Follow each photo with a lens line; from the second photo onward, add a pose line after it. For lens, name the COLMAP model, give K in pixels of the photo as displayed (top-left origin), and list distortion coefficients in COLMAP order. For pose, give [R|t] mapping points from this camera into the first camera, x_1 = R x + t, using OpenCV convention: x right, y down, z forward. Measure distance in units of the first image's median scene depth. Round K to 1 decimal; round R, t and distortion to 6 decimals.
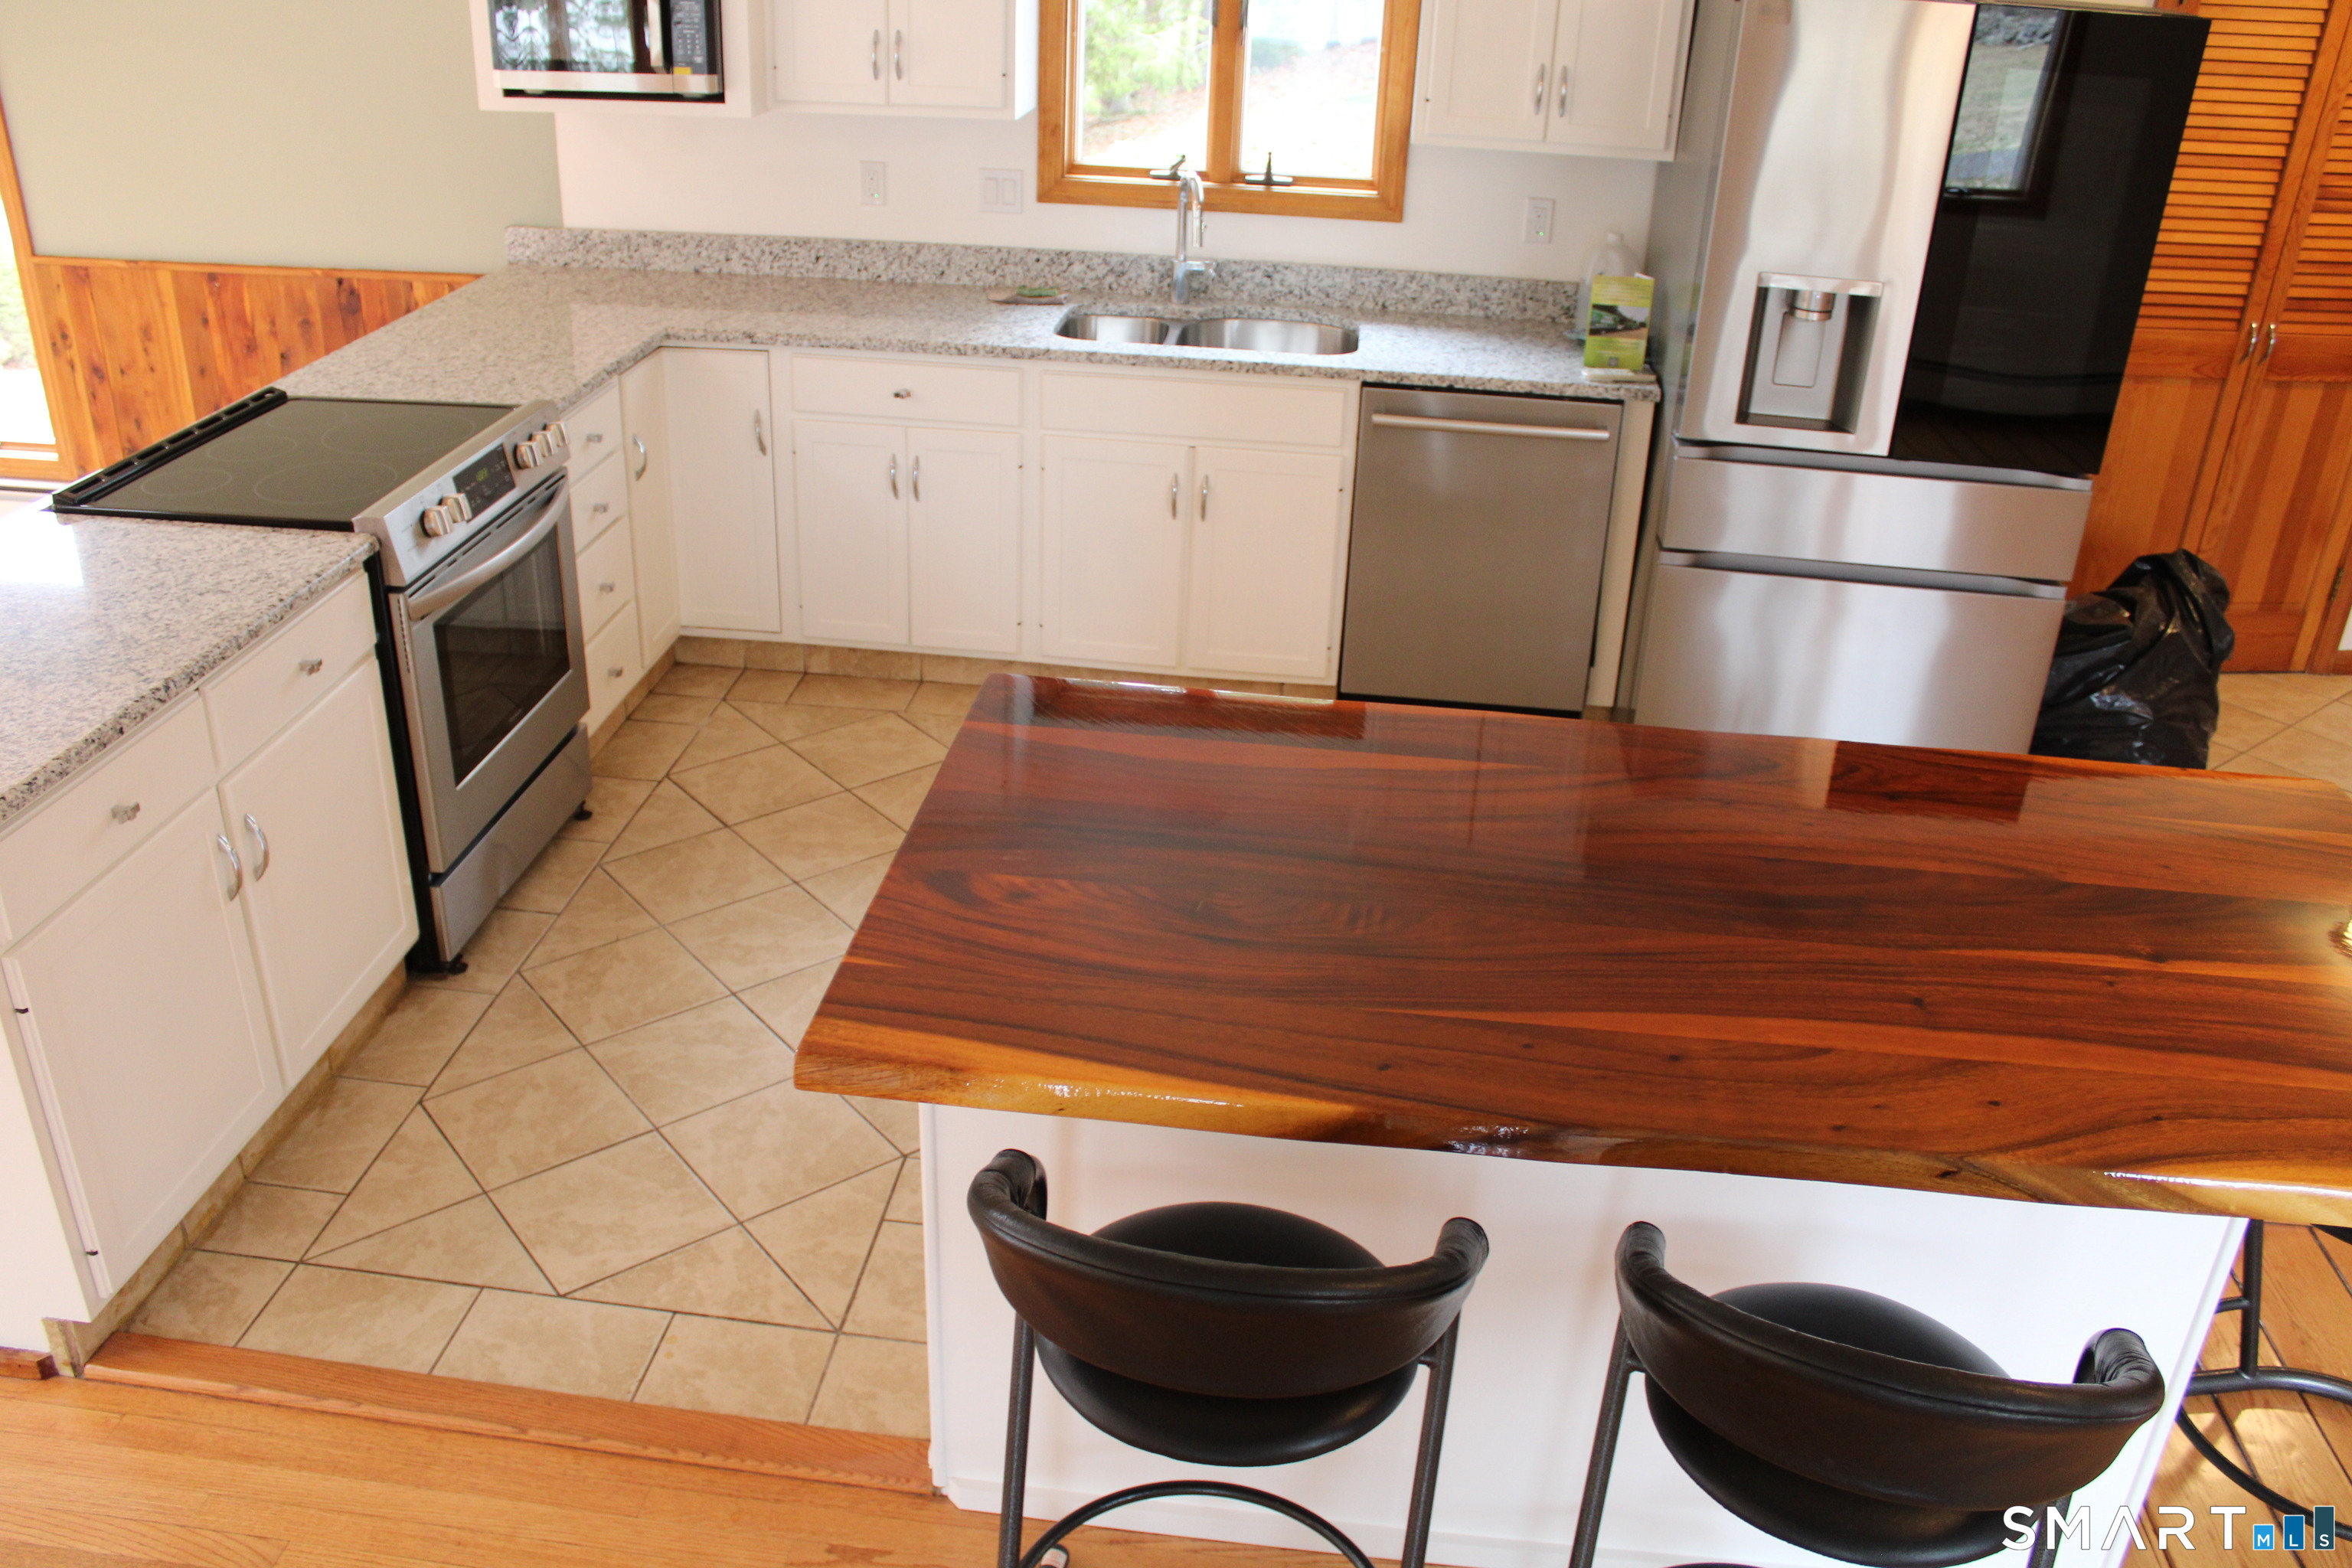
lens RADIAL K [[1966.9, 0, 1174.5], [0, 1966.9, 784.7], [0, 0, 1]] dist [-0.162606, 0.110807]
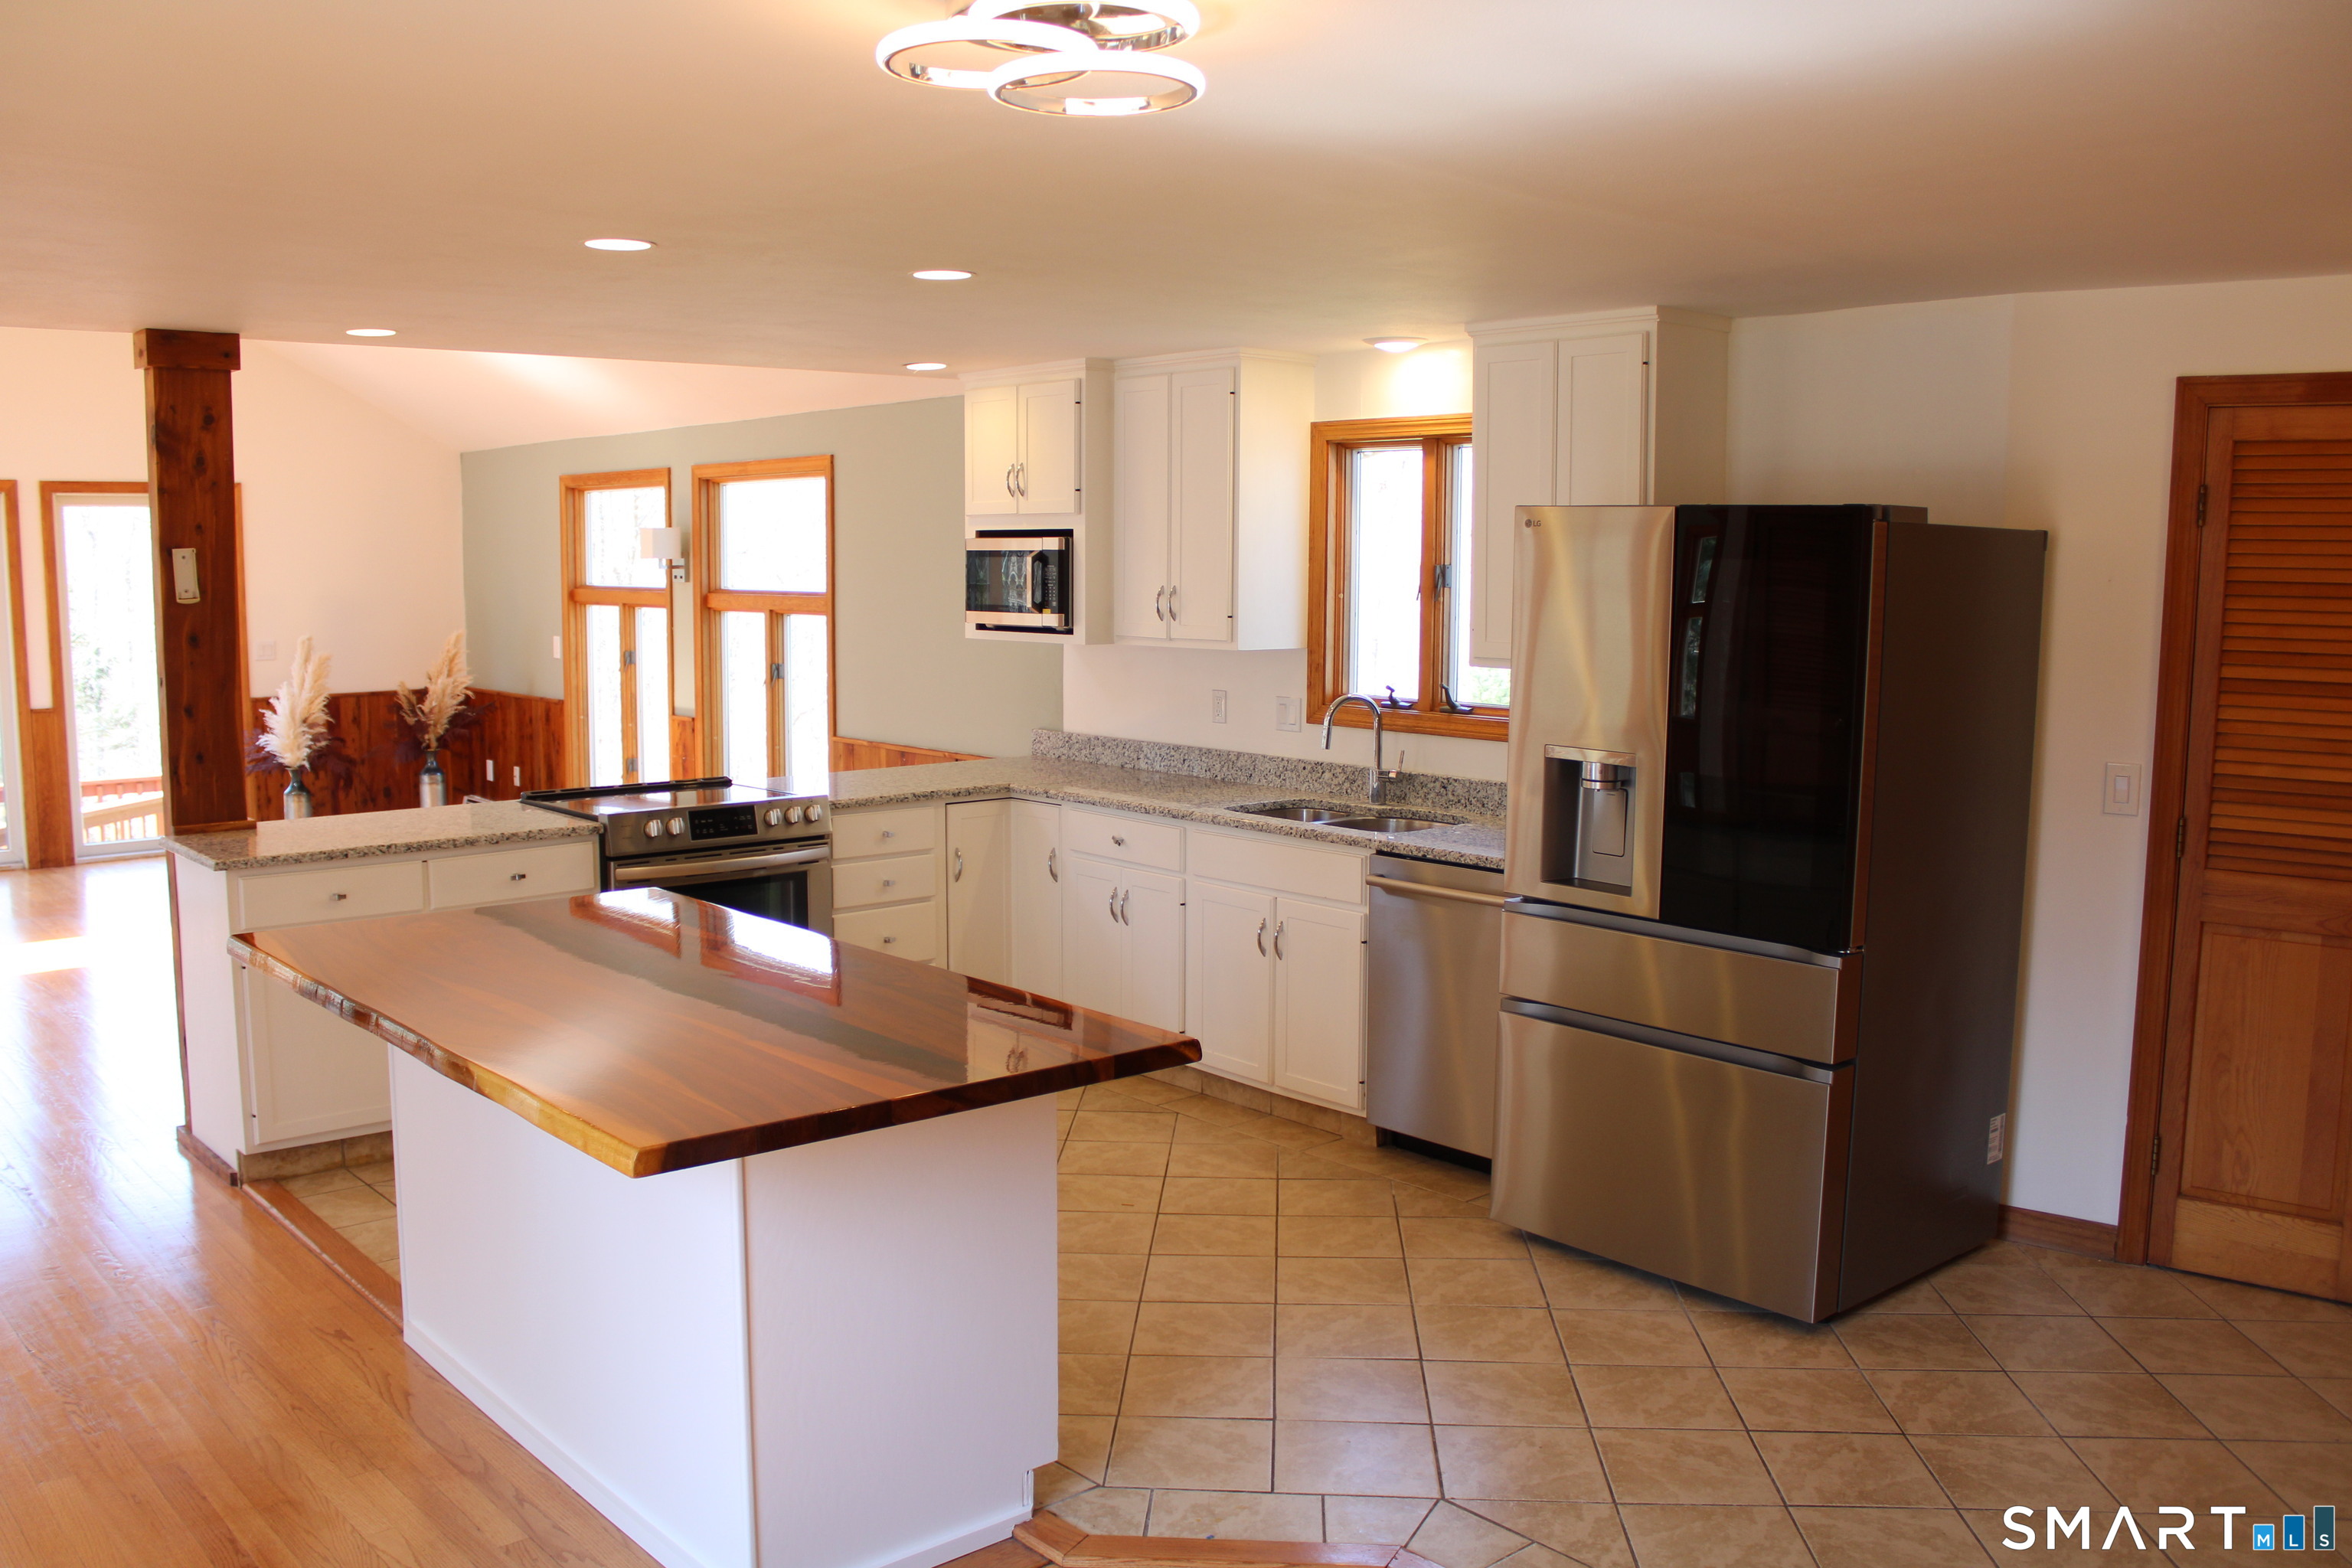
lens RADIAL K [[1966.9, 0, 1166.3], [0, 1966.9, 795.1], [0, 0, 1]] dist [-0.162606, 0.110807]
pose [[0.730219, 0.046781, -0.681610, 0.737455], [-0.281062, 0.929892, -0.237284, 0.075431], [0.622724, 0.364844, 0.692173, 0.064334]]
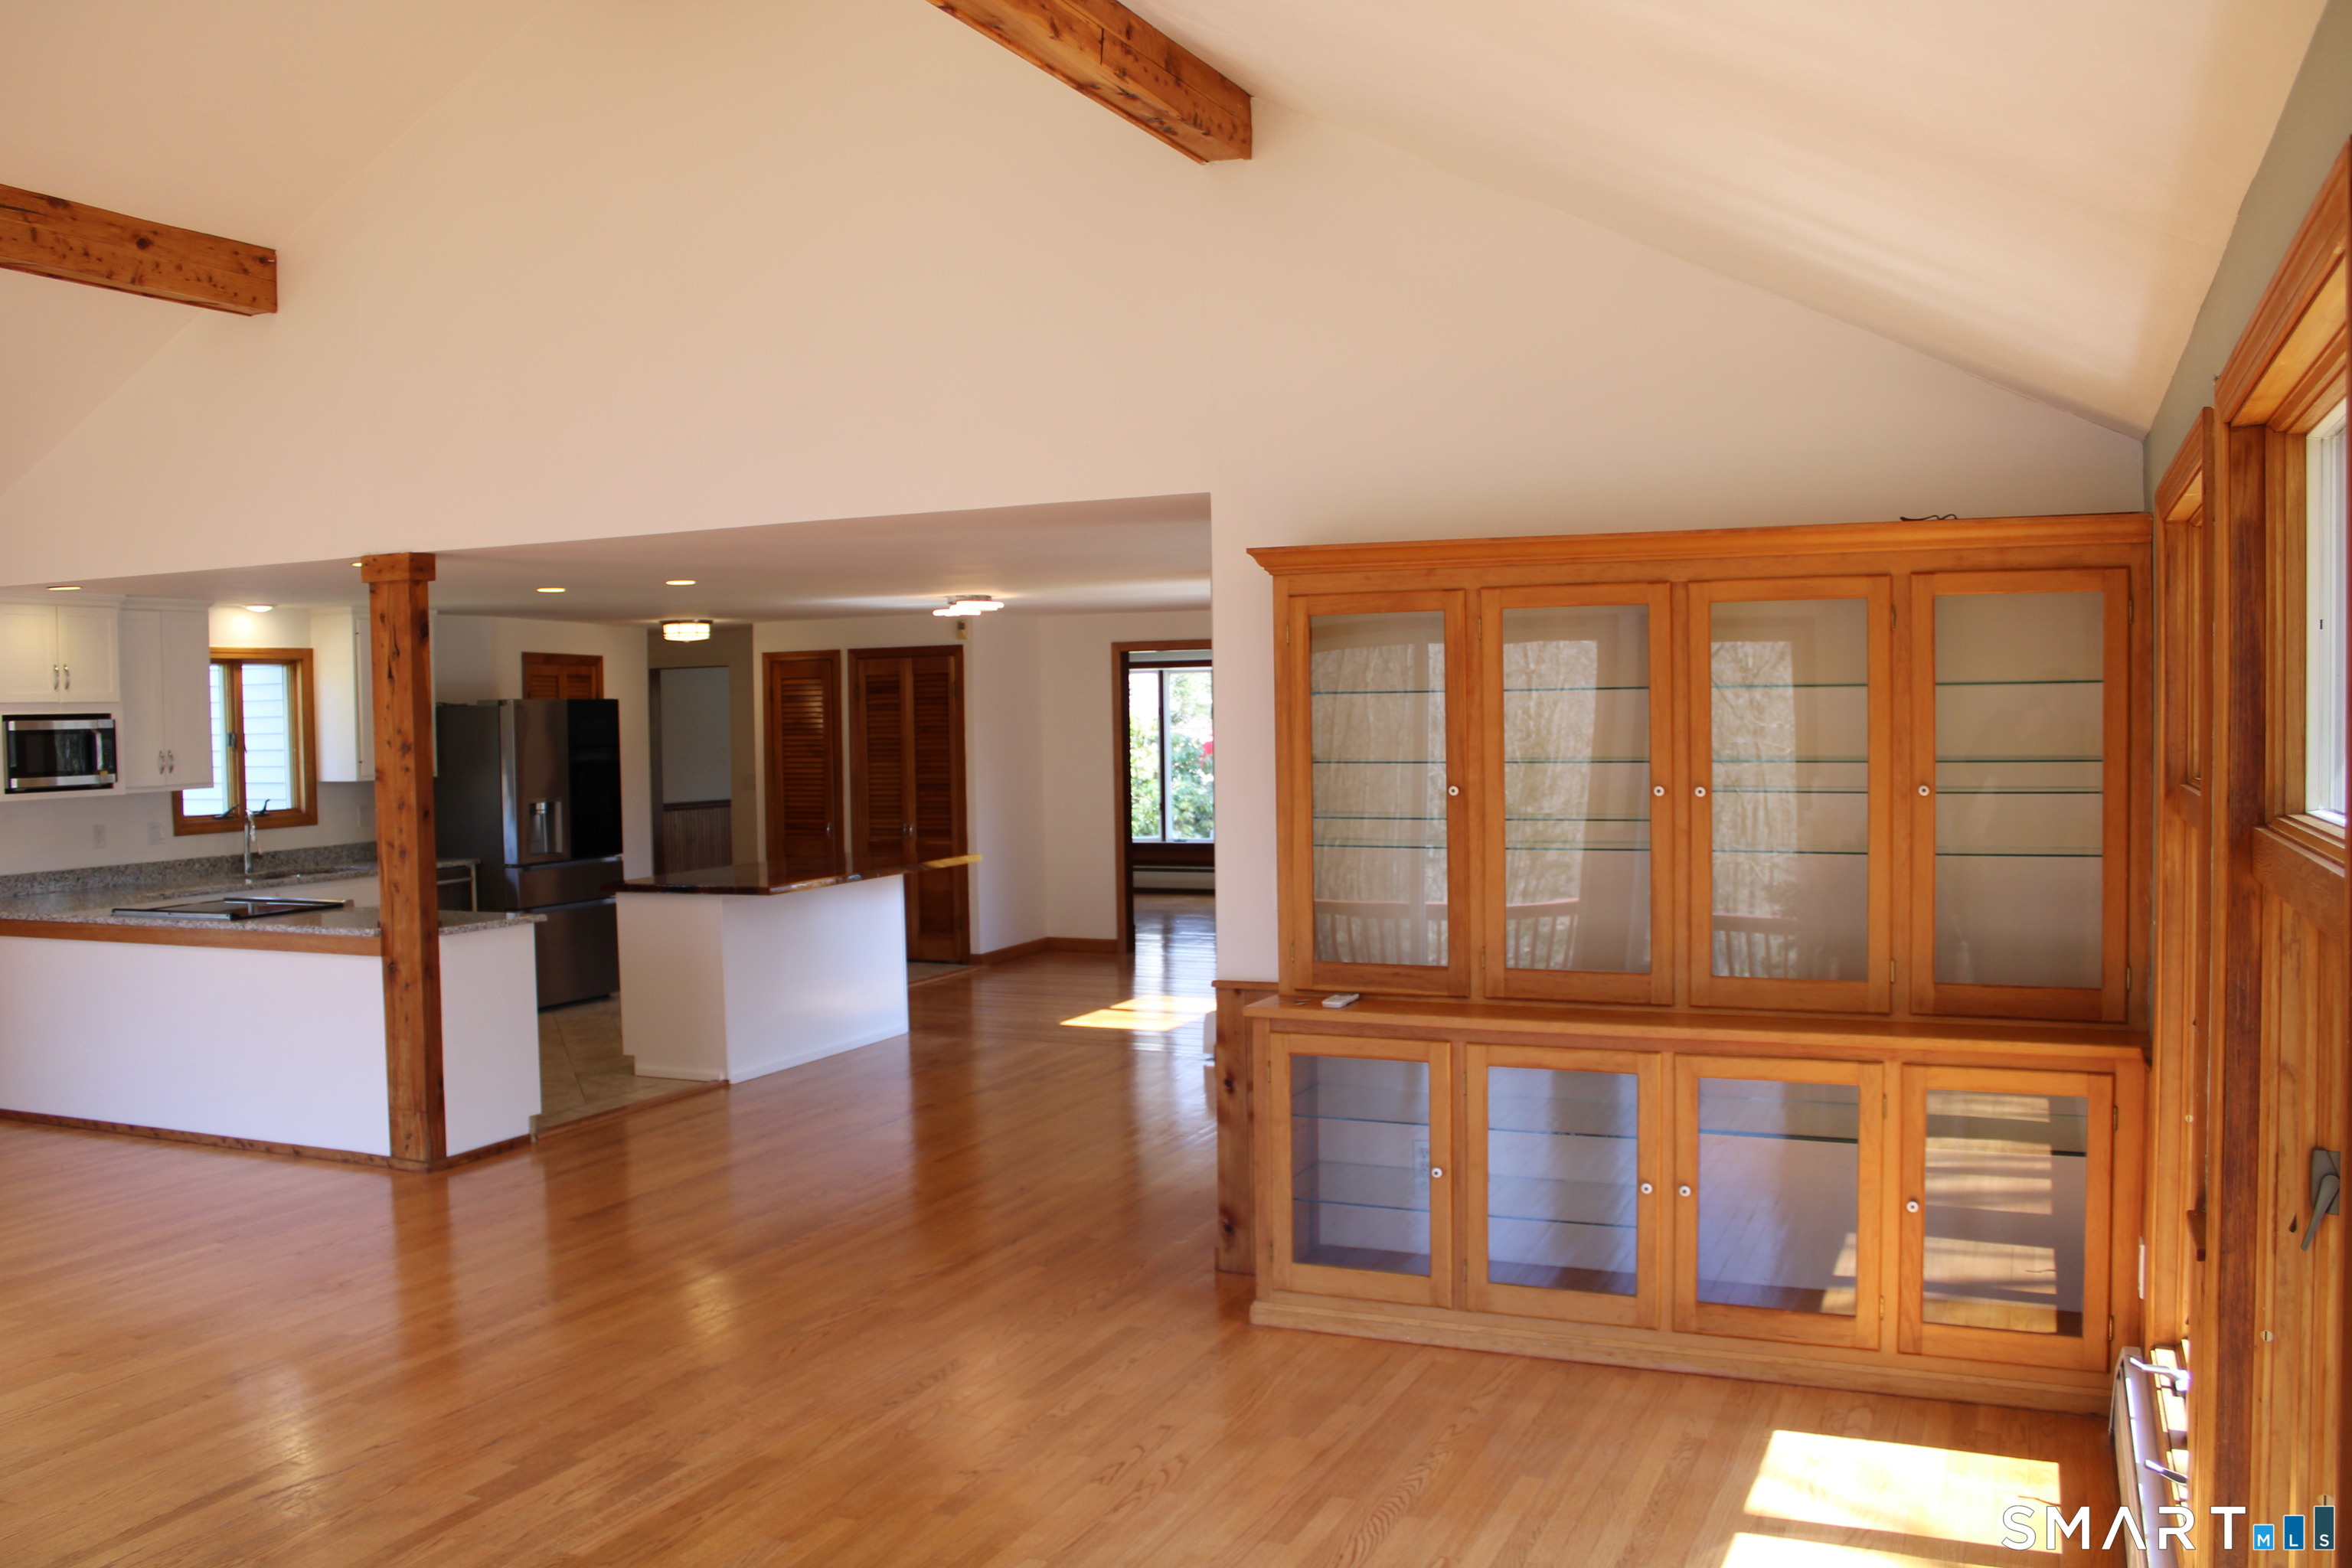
lens RADIAL K [[1966.9, 0, 1172.5], [0, 1966.9, 782.5], [0, 0, 1]] dist [-0.162606, 0.110807]
pose [[0.297183, -0.076810, 0.951726, -1.557670], [0.450244, 0.890256, -0.068743, 0.228857], [-0.841999, 0.448938, 0.299152, -0.426880]]
